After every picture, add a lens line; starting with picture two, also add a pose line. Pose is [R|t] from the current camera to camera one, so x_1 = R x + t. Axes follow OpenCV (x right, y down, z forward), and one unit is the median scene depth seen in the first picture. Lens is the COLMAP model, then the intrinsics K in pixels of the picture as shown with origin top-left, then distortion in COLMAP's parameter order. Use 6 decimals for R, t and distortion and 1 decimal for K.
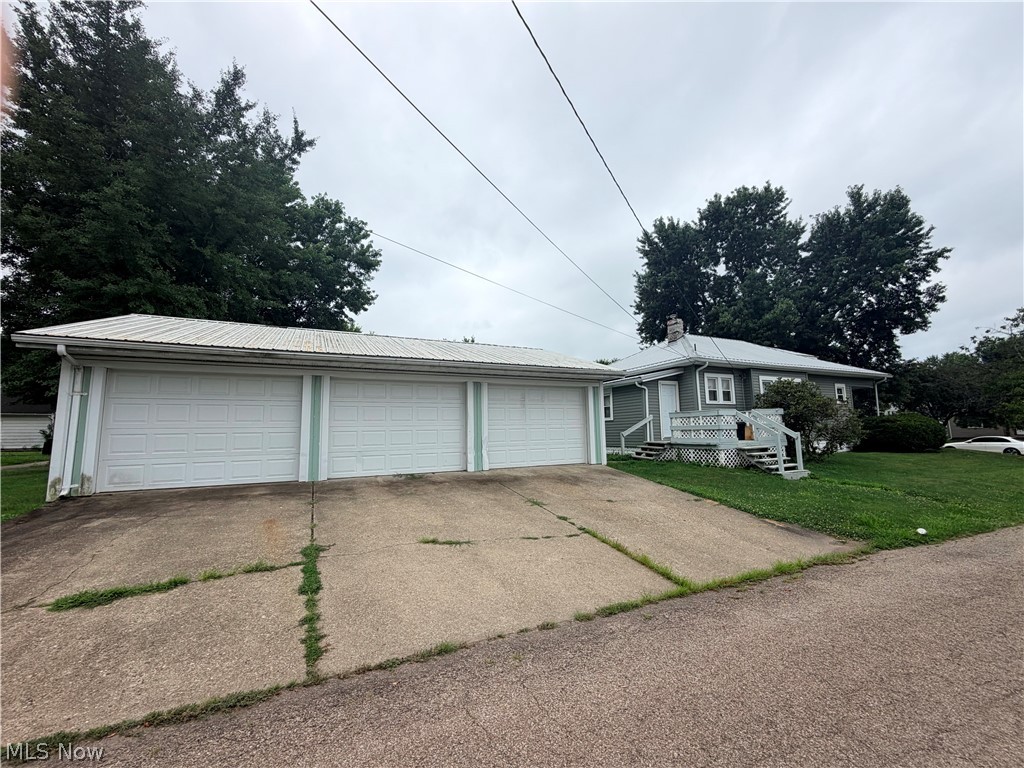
lens RADIAL K [[409.4, 0, 509.4], [0, 409.4, 382.6], [0, 0, 1]] dist [-0.002030, 0.000518]
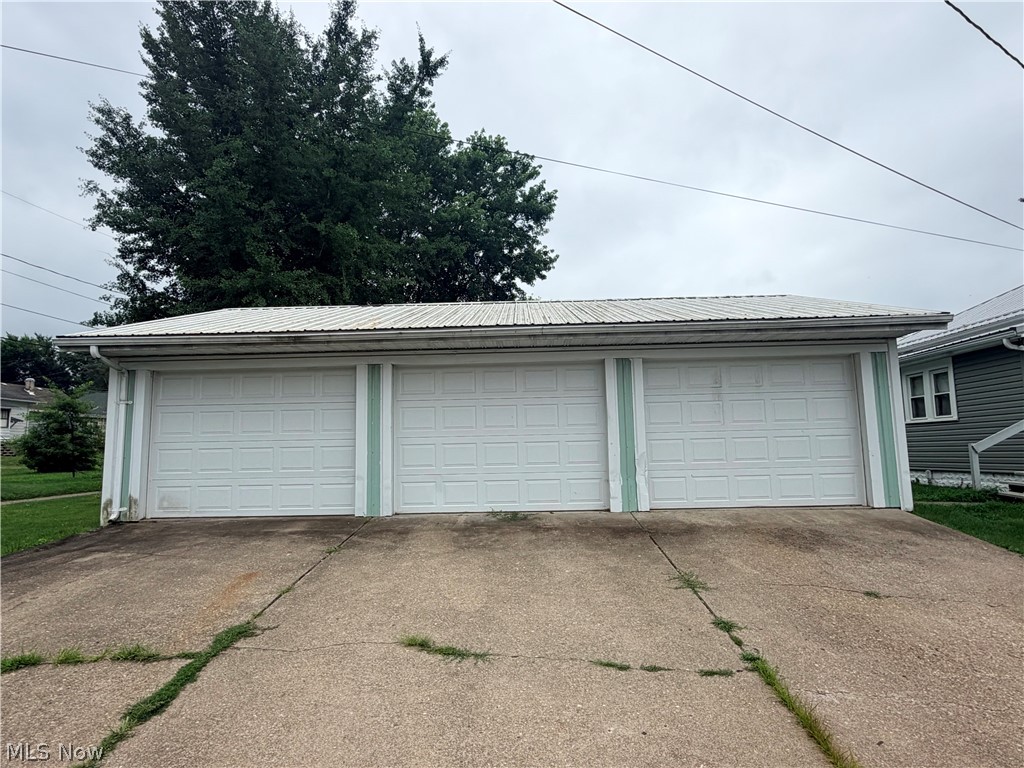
lens RADIAL K [[572.5, 0, 514.3], [0, 572.5, 385.9], [0, 0, 1]] dist [0.000083, -0.001081]
pose [[0.889562, -0.052451, -0.453793, 0.155930], [0.059157, 0.998248, 0.000585, 0.028667], [0.452967, -0.027365, 0.891107, 0.212205]]
